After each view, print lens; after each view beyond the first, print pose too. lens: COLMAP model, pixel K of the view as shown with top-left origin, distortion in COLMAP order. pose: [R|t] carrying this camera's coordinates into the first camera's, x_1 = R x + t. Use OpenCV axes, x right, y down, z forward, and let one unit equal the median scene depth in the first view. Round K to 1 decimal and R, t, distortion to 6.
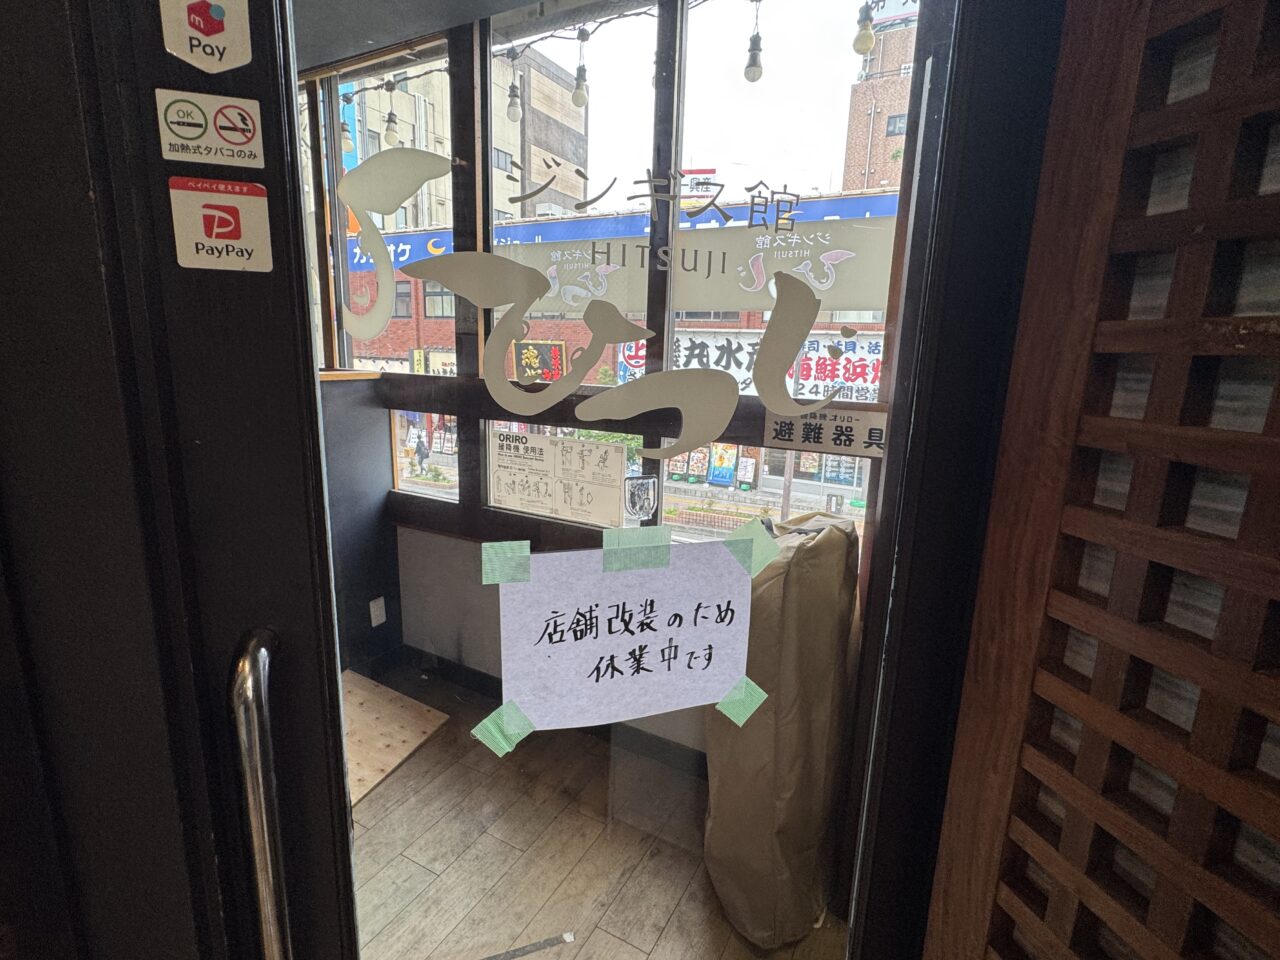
lens RADIAL K [[630.7, 0, 638.2], [0, 630.7, 480.3], [0, 0, 1]] dist [-0.001554, -0.000101]
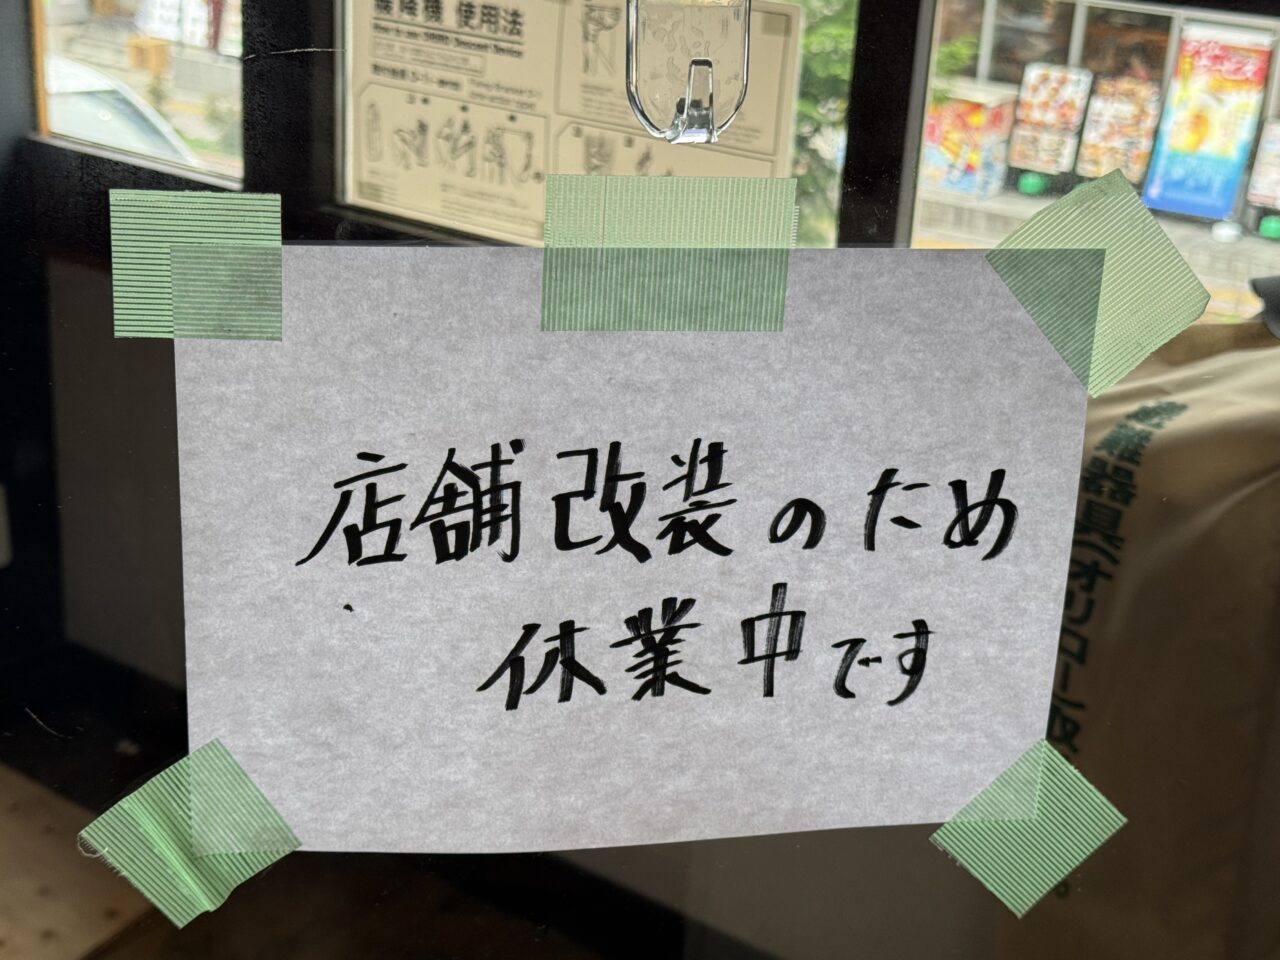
lens RADIAL K [[2085.9, 0, 641.0], [0, 2085.9, 478.6], [0, 0, 1]] dist [0.143758, 0.000000]
pose [[0.990502, 0.067057, -0.120040, 0.102413], [-0.050240, 0.989156, 0.138010, 0.076845], [0.127993, -0.130668, 0.983129, 0.067295]]
